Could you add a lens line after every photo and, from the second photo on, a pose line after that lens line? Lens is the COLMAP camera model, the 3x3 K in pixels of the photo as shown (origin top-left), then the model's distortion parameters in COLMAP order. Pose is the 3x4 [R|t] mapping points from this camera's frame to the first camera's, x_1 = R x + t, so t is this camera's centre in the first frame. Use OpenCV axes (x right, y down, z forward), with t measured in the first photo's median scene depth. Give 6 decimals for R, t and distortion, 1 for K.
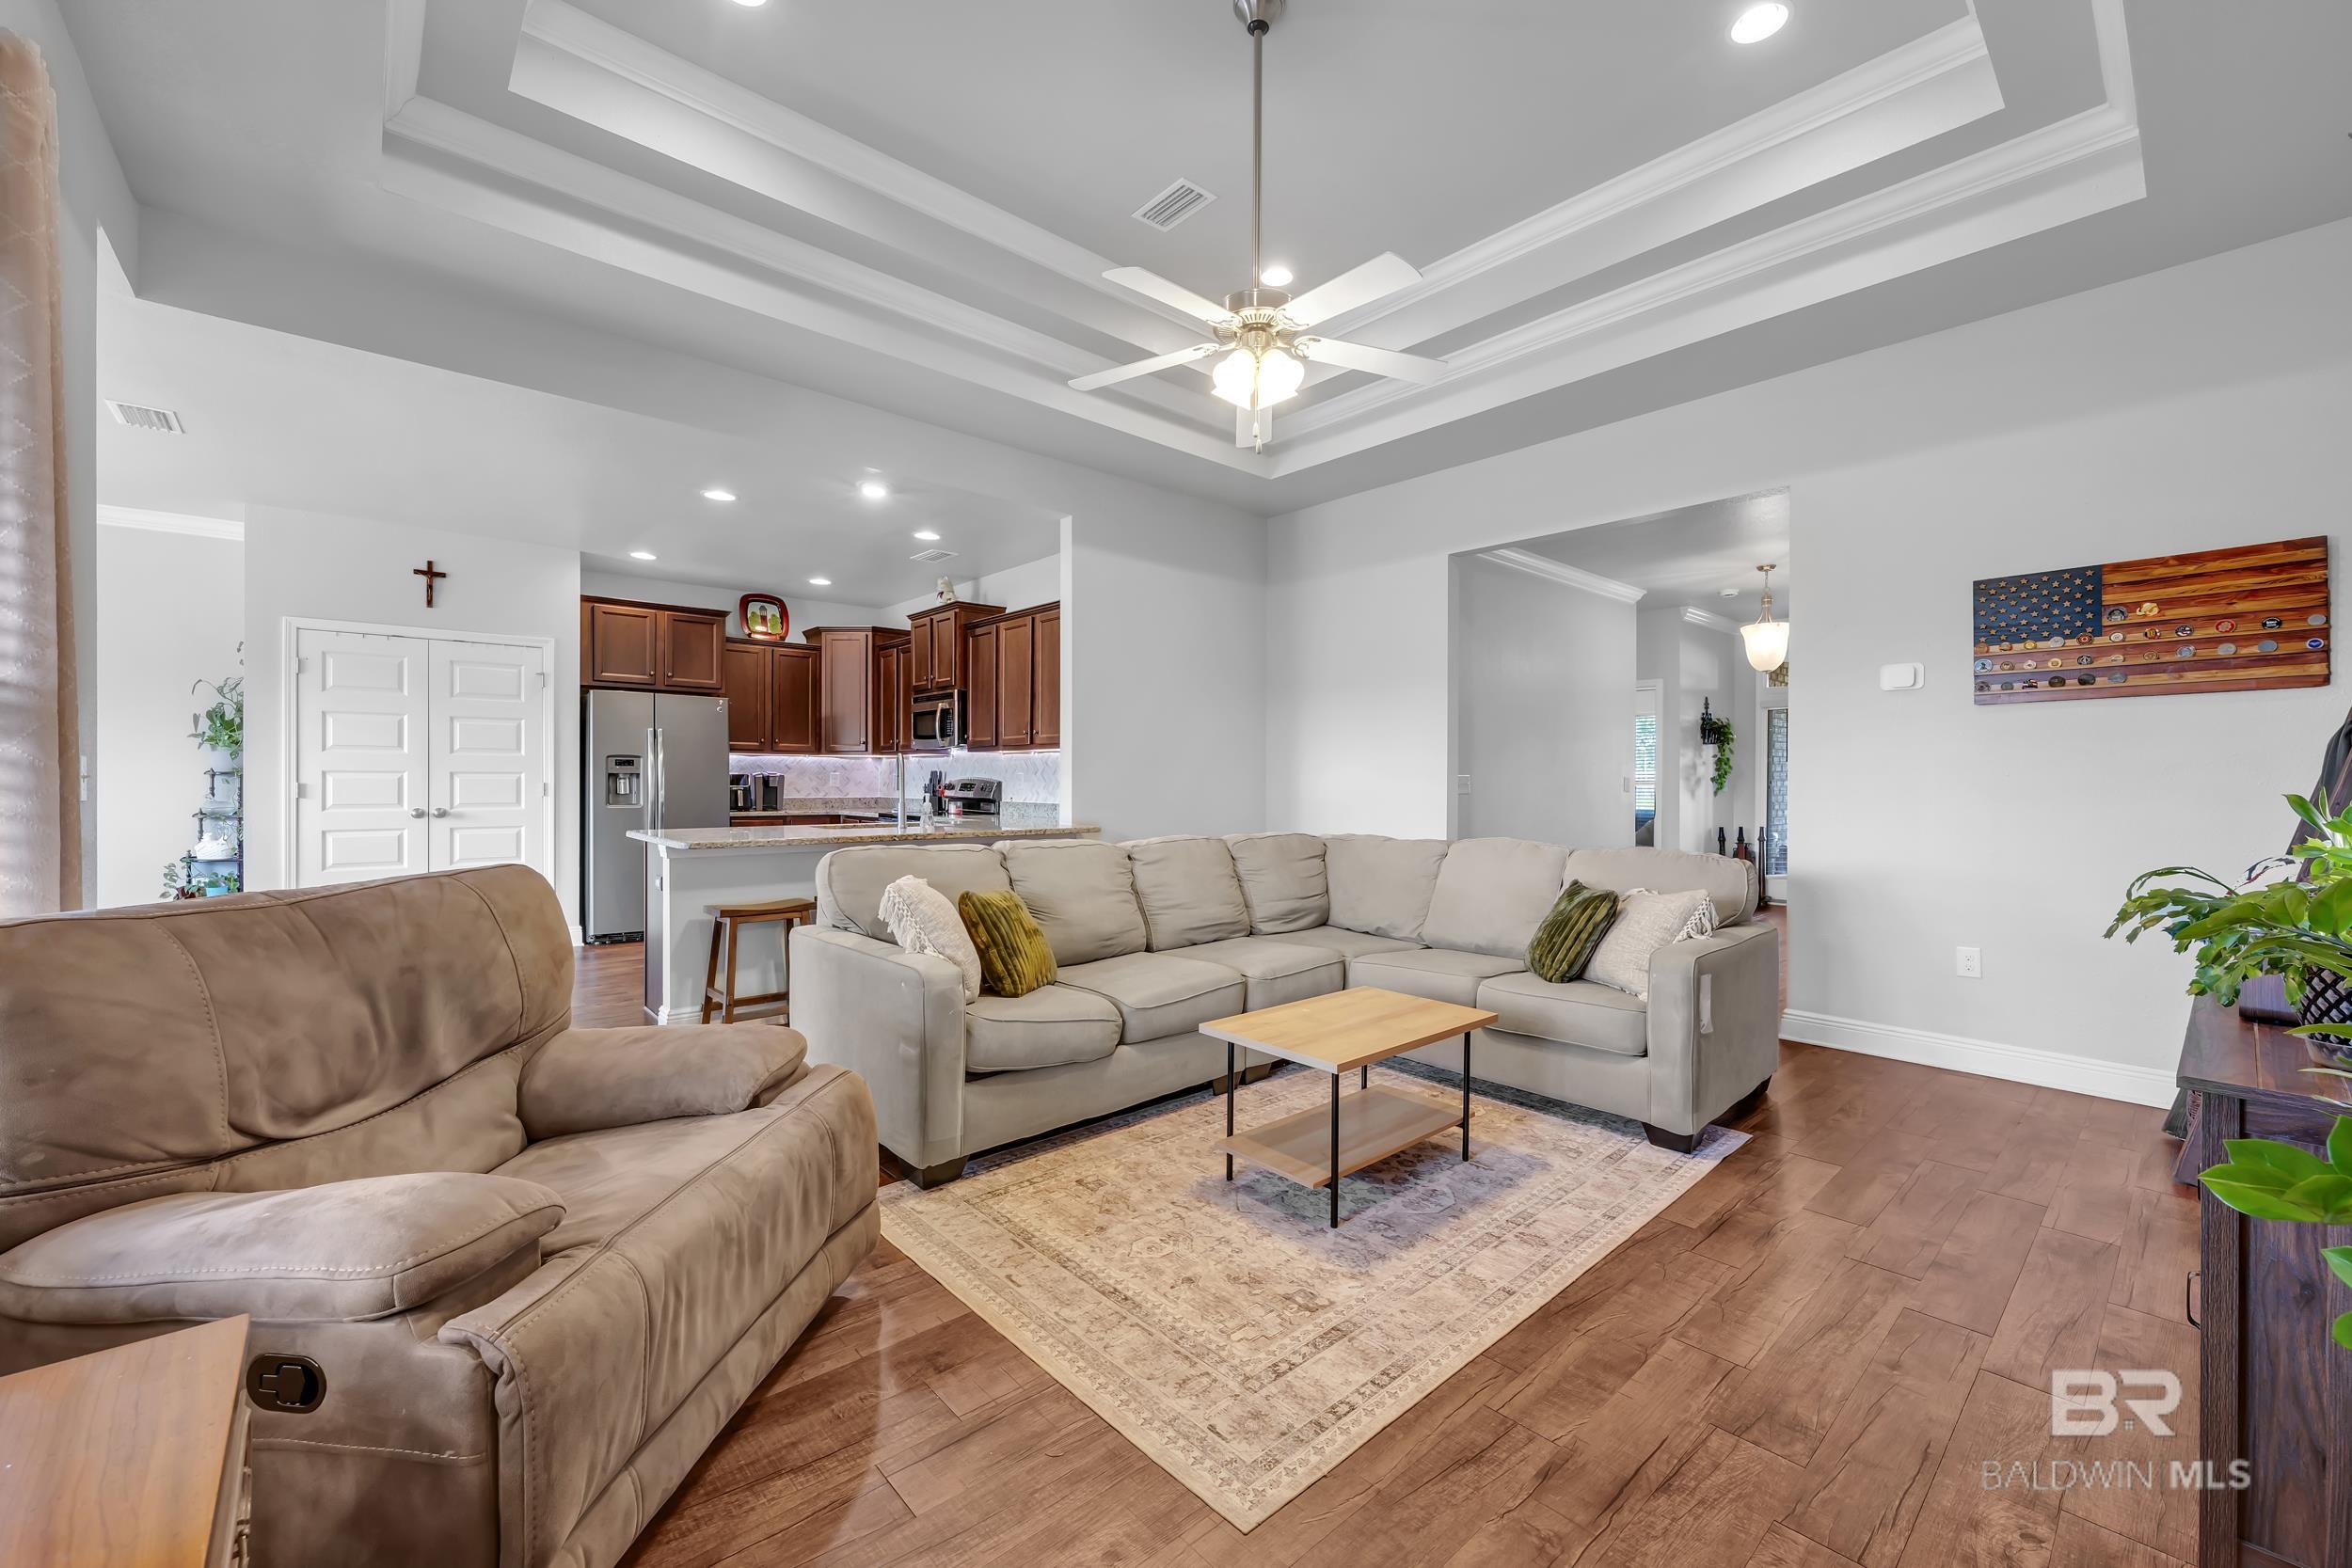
lens RADIAL K [[948.3, 0, 1189.7], [0, 948.3, 786.0], [0, 0, 1]] dist [0.000433, -0.000506]
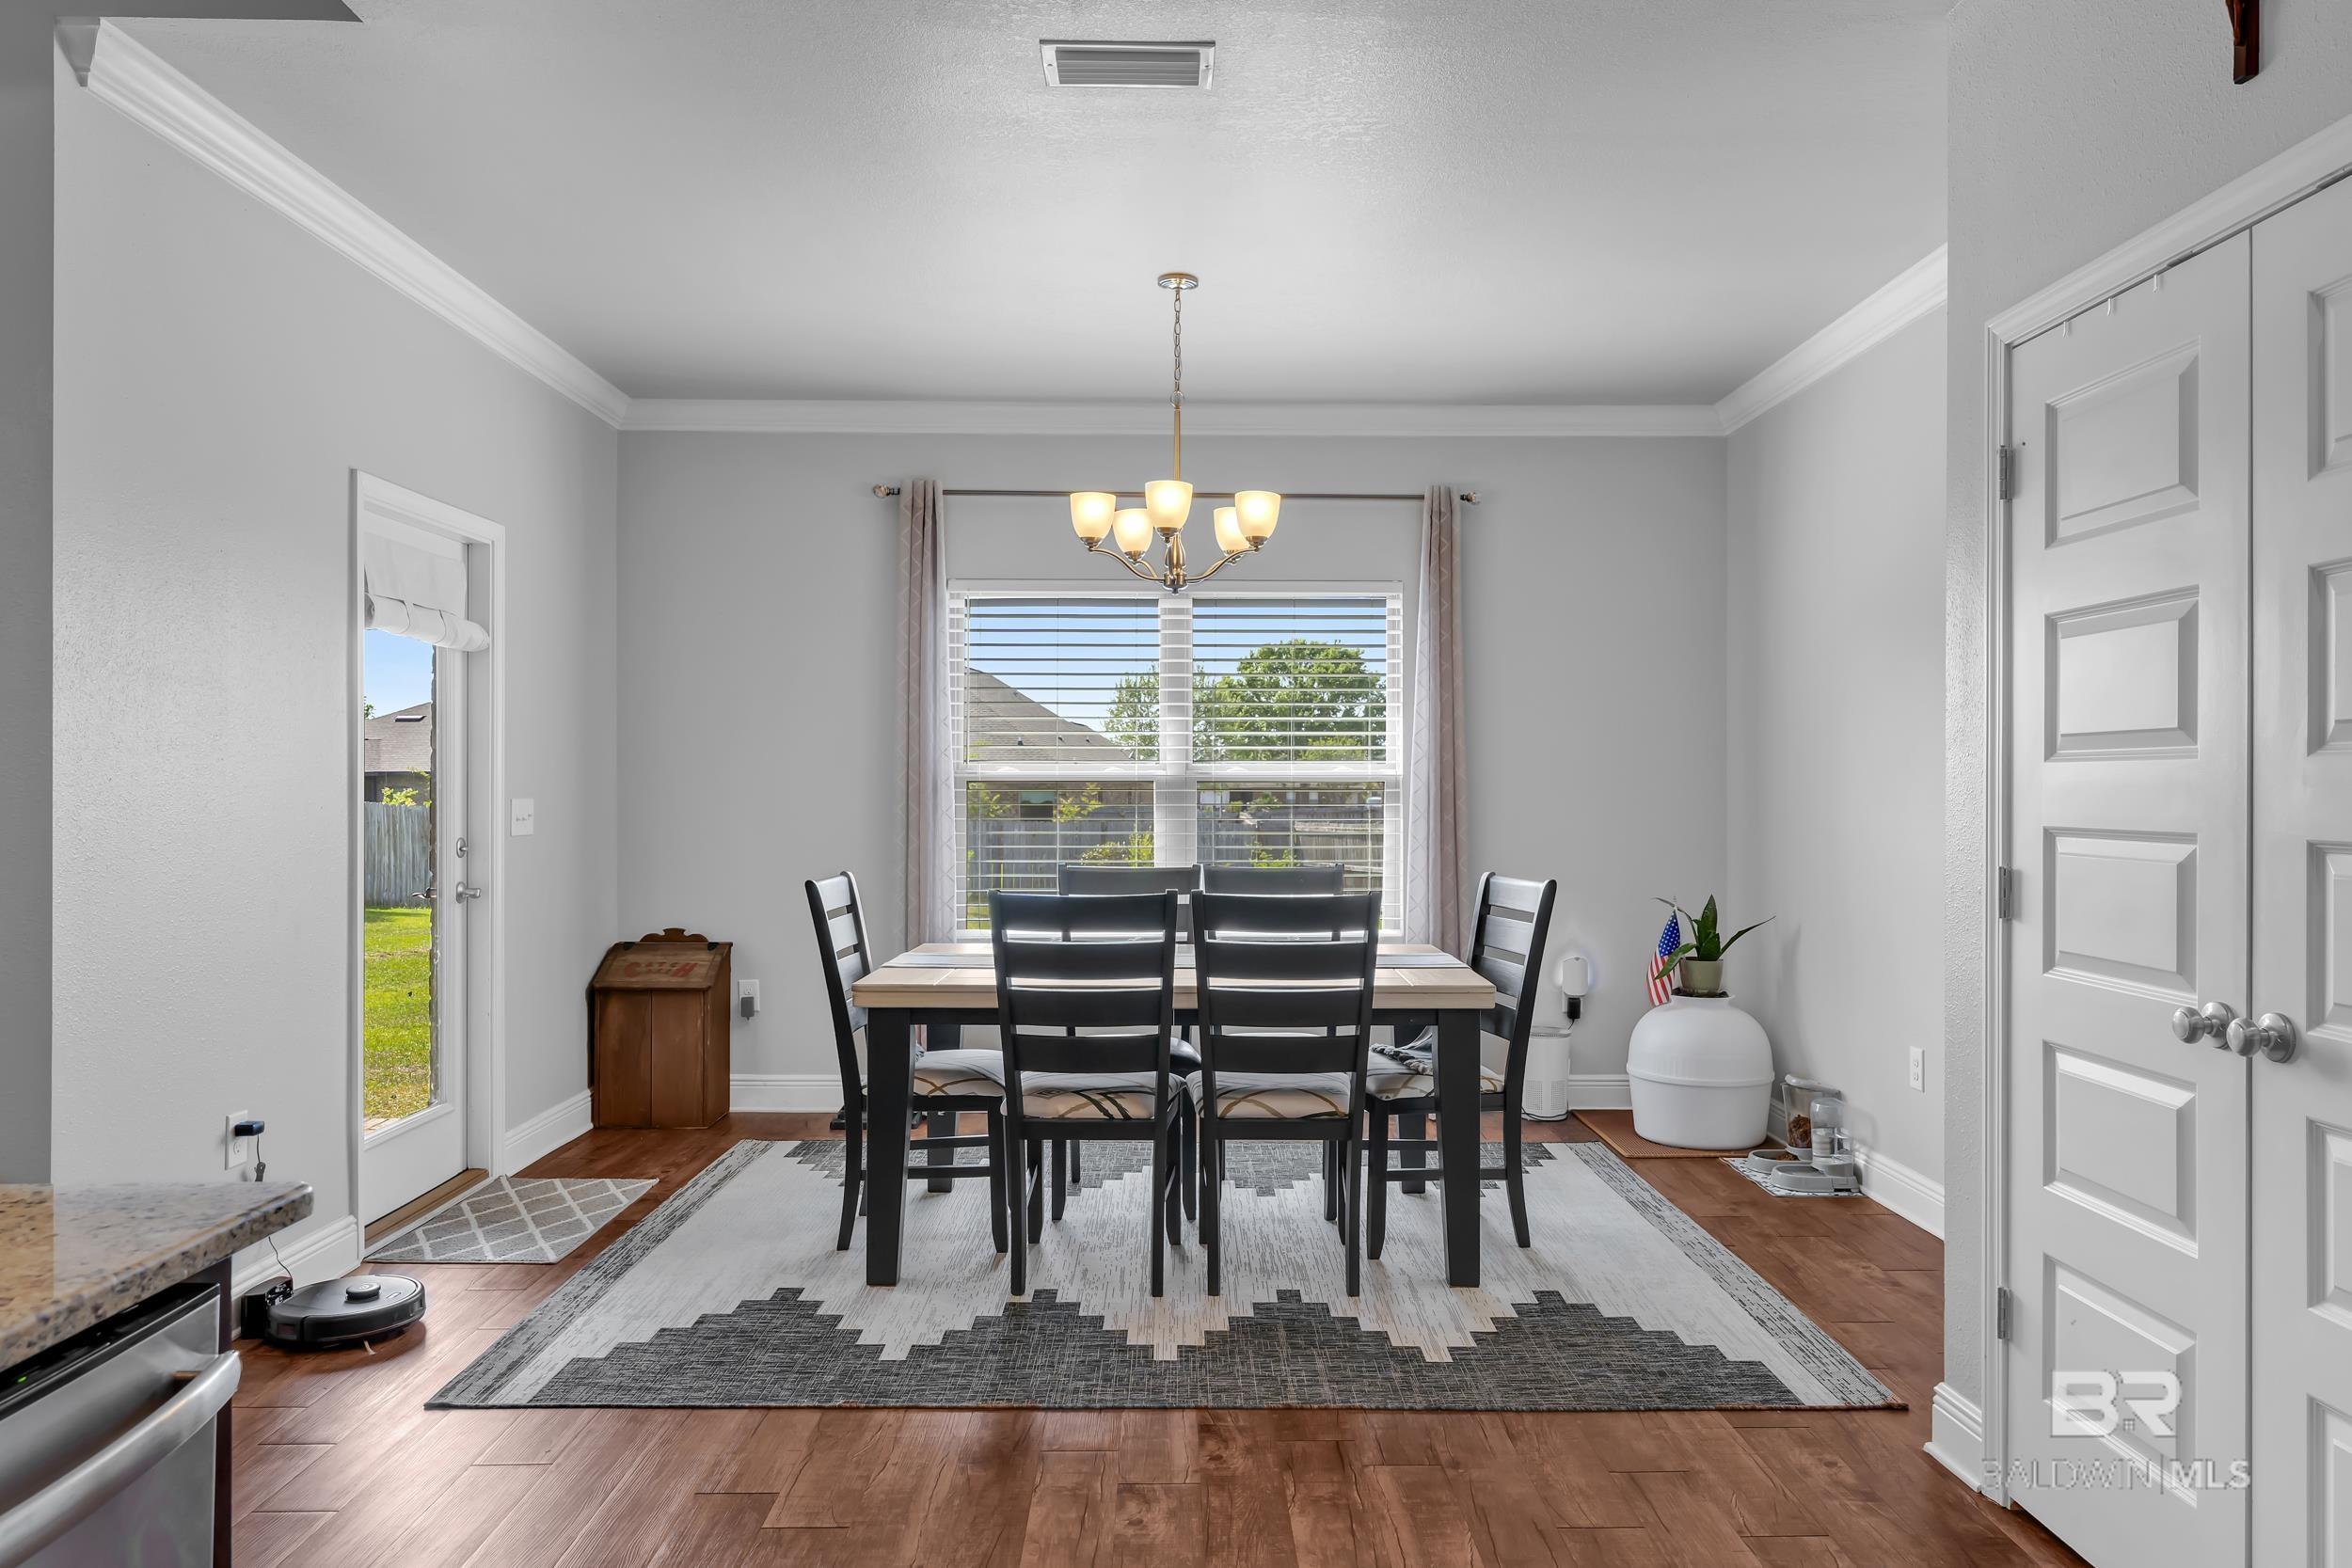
lens RADIAL K [[1560.4, 0, 1192.4], [0, 1560.4, 771.6], [0, 0, 1]] dist [-0.001785, 0.001793]
pose [[-0.659102, -0.012826, -0.751944, -0.345735], [-0.011594, 0.999909, -0.006893, -0.023010], [0.751964, 0.004174, -0.659190, 0.966819]]
